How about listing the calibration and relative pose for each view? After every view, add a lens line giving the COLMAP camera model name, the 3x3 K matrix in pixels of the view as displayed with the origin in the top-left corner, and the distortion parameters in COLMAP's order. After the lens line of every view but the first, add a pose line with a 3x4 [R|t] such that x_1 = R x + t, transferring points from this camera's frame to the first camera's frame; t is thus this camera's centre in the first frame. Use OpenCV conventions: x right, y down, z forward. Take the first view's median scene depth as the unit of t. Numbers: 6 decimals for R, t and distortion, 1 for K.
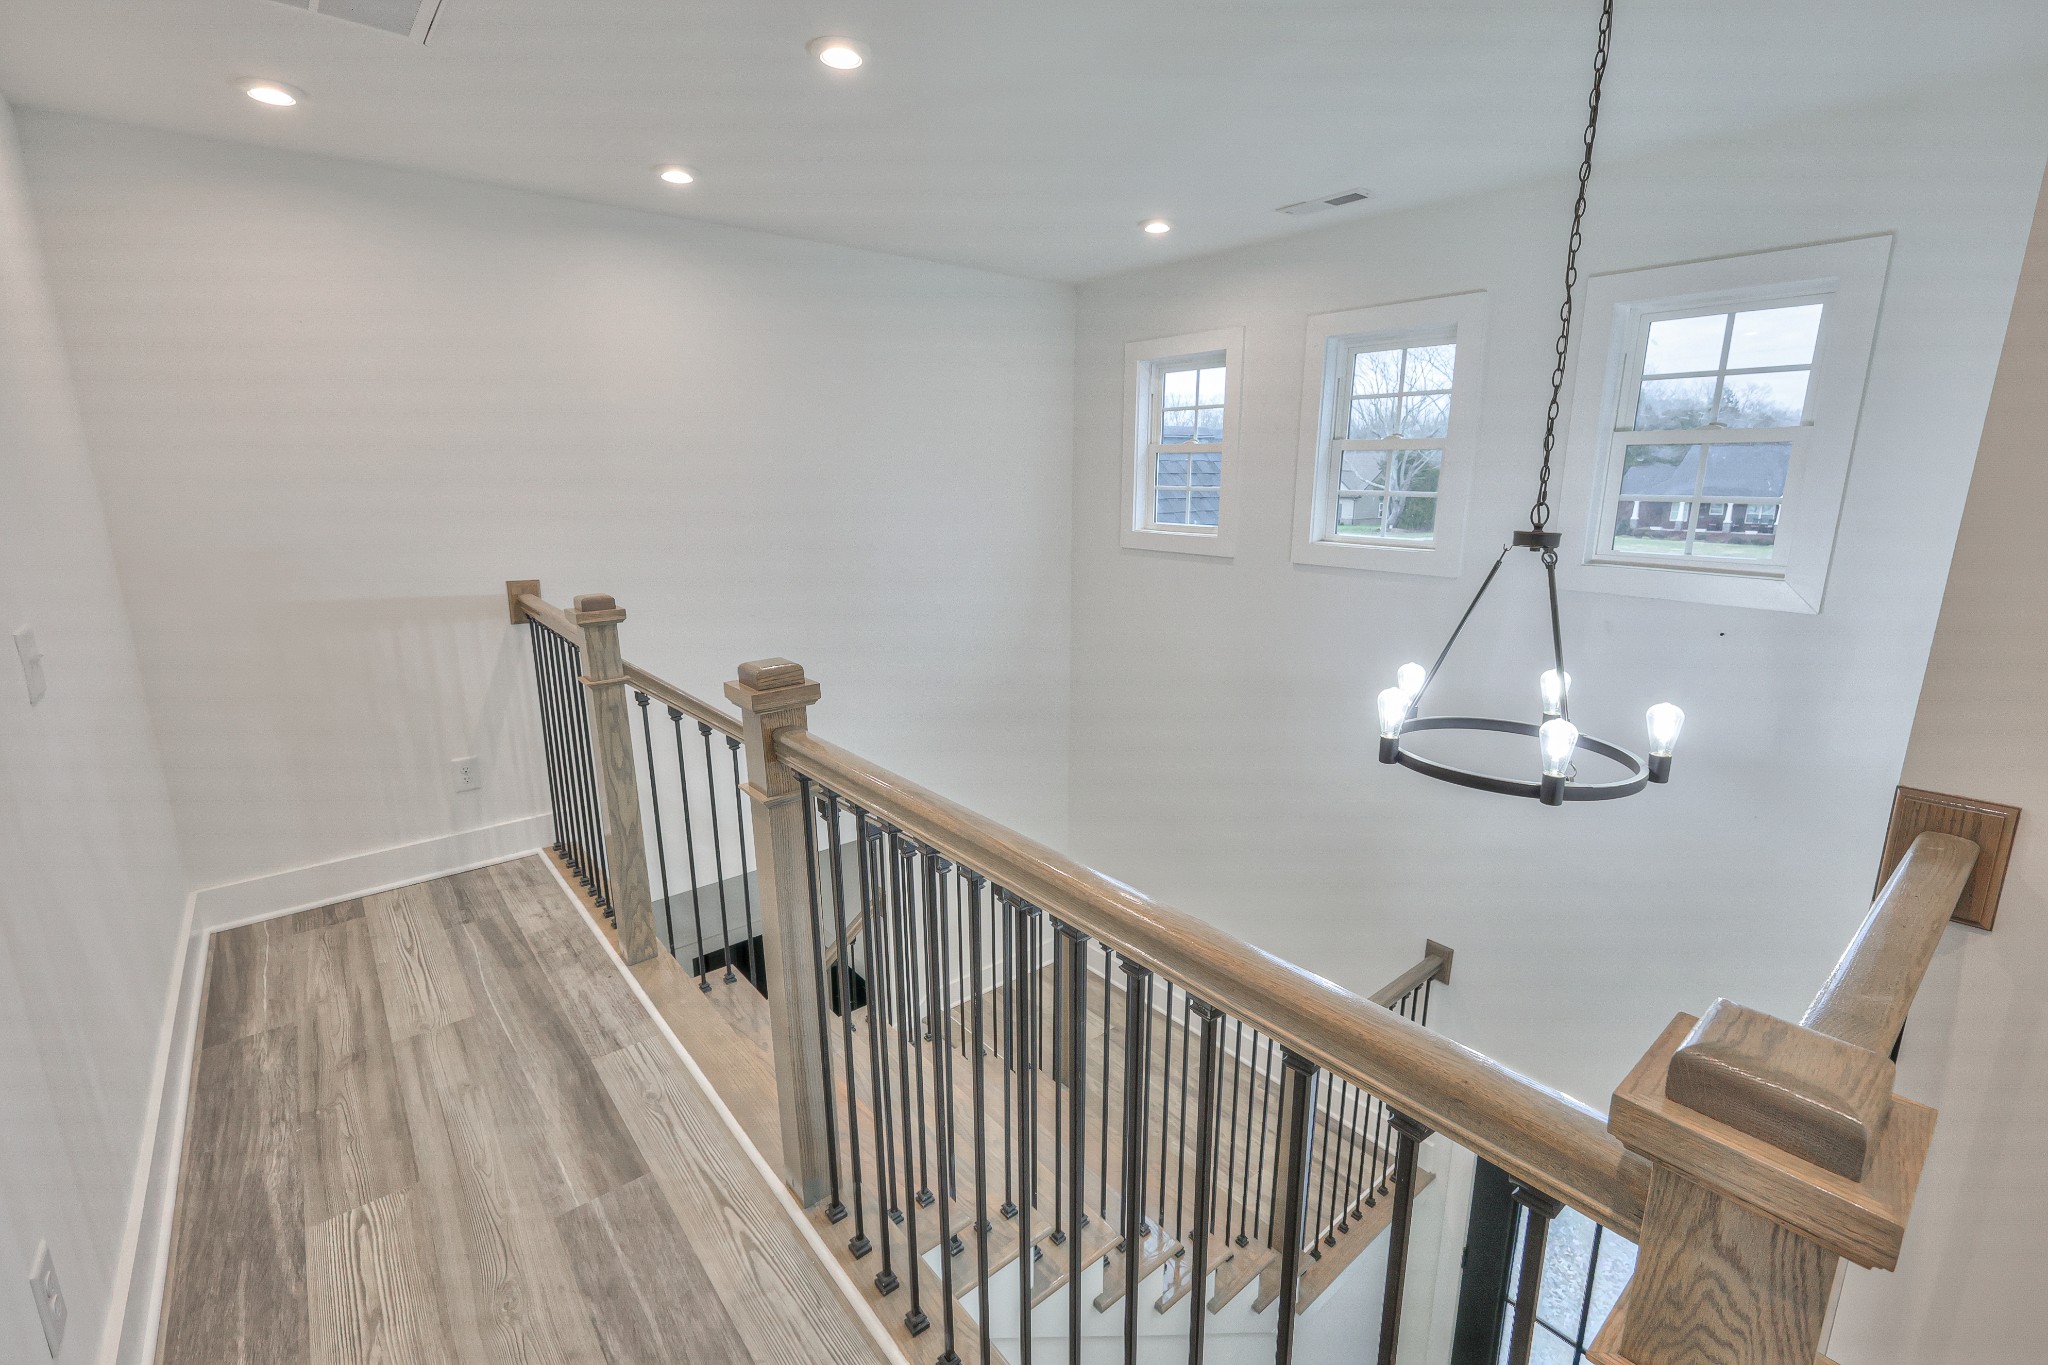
lens RADIAL K [[882.6, 0, 1024.0], [0, 882.6, 682.5], [0, 0, 1]] dist [-0.000764, 0.000478]
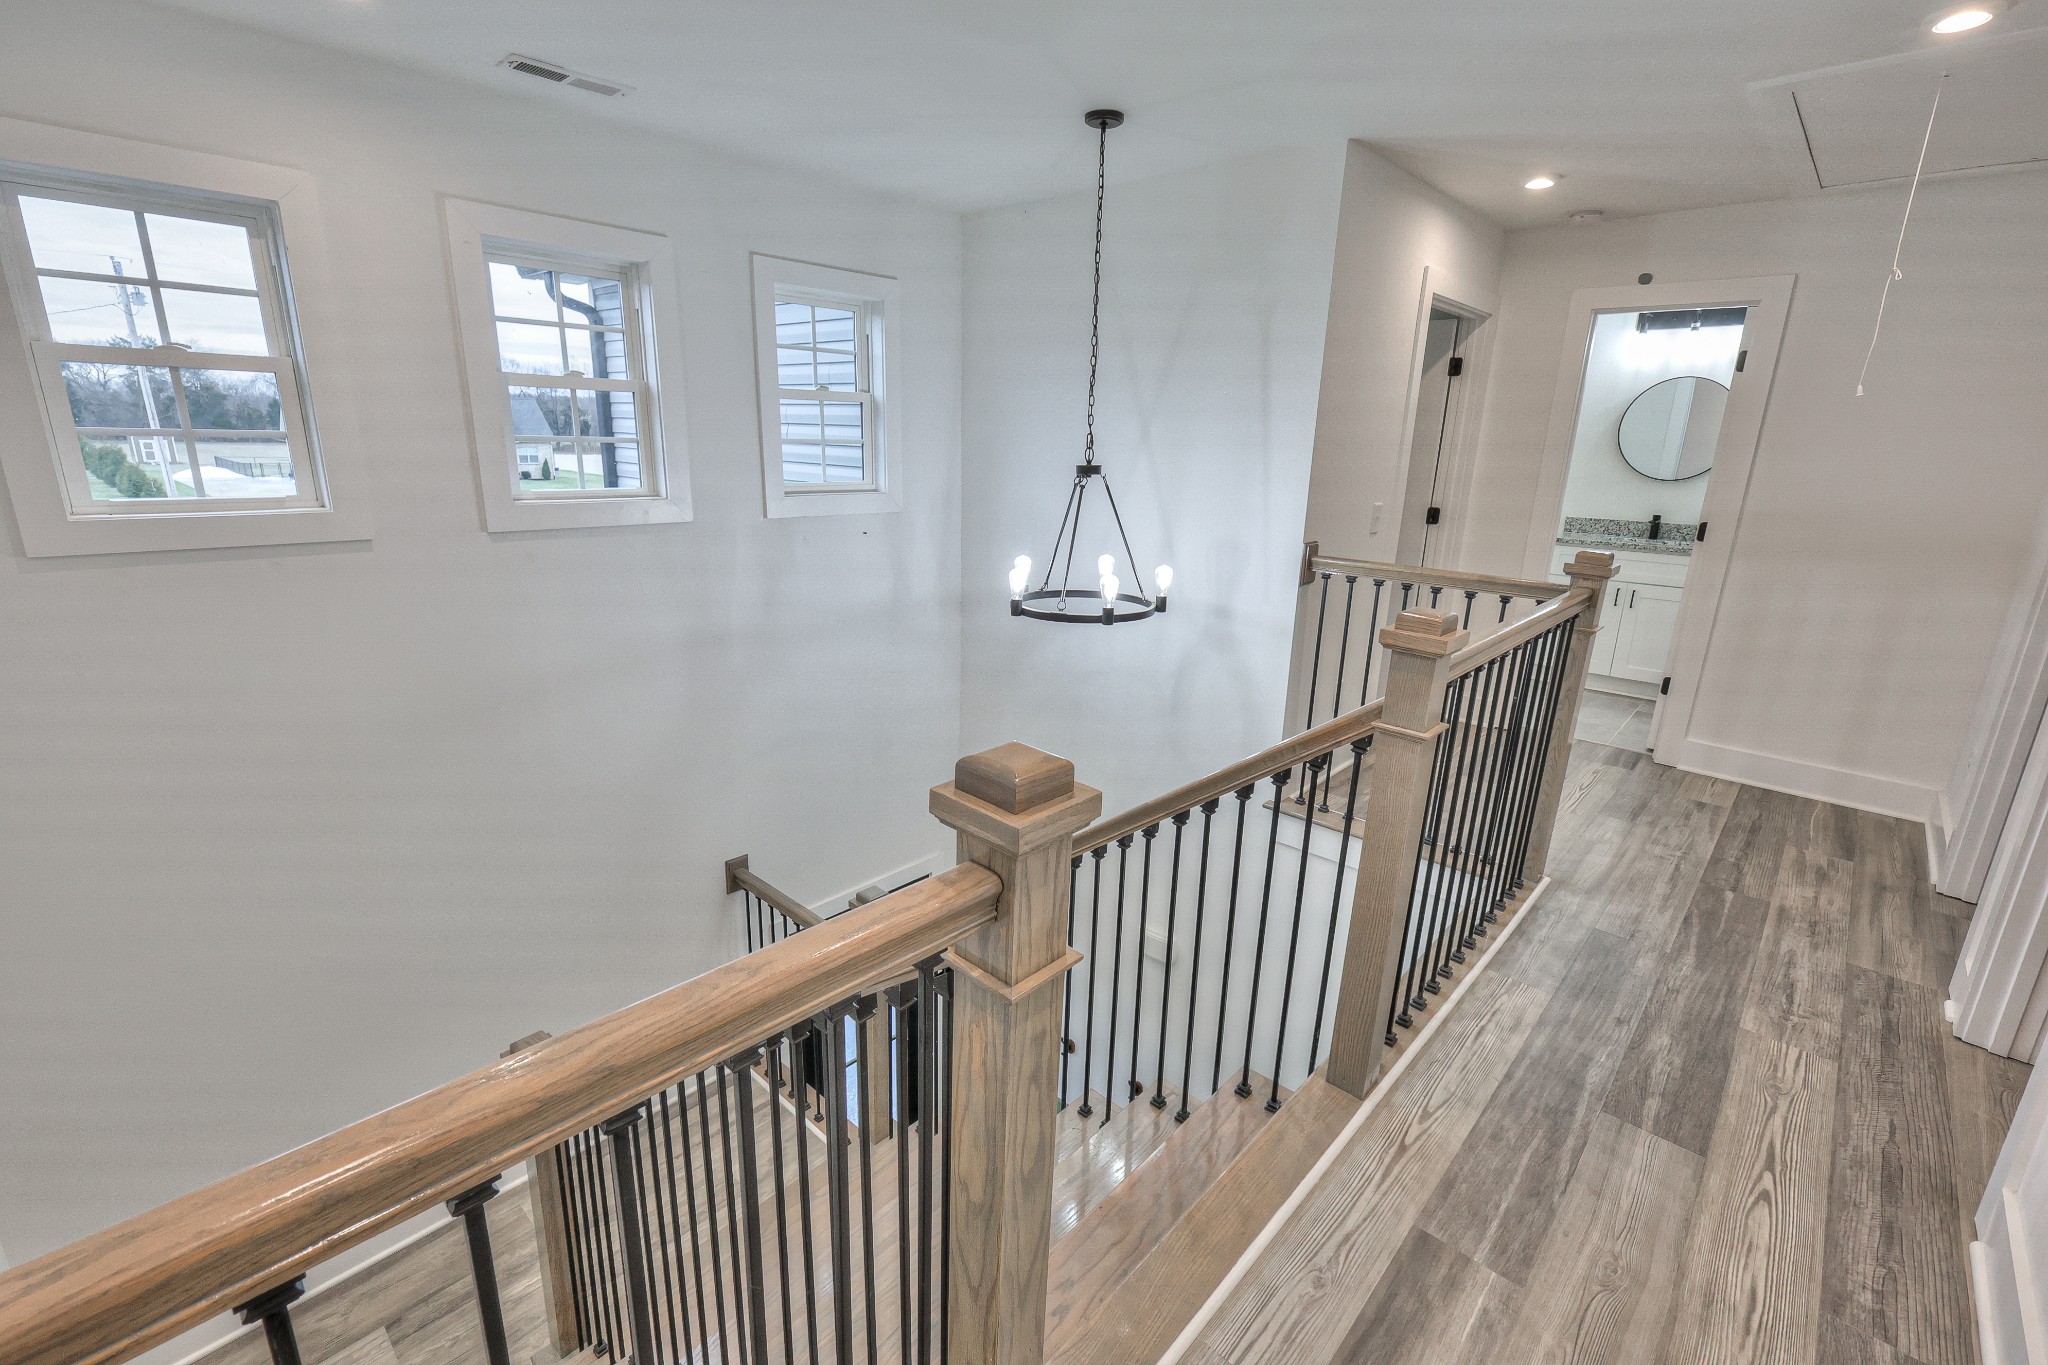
lens RADIAL K [[922.5, 0, 1044.0], [0, 922.5, 675.1], [0, 0, 1]] dist [0.001821, 0.000352]
pose [[-0.155003, -0.242434, 0.957705, -1.169781], [0.209072, 0.939415, 0.271642, -0.291900], [-0.965538, 0.242334, -0.094926, 1.382685]]
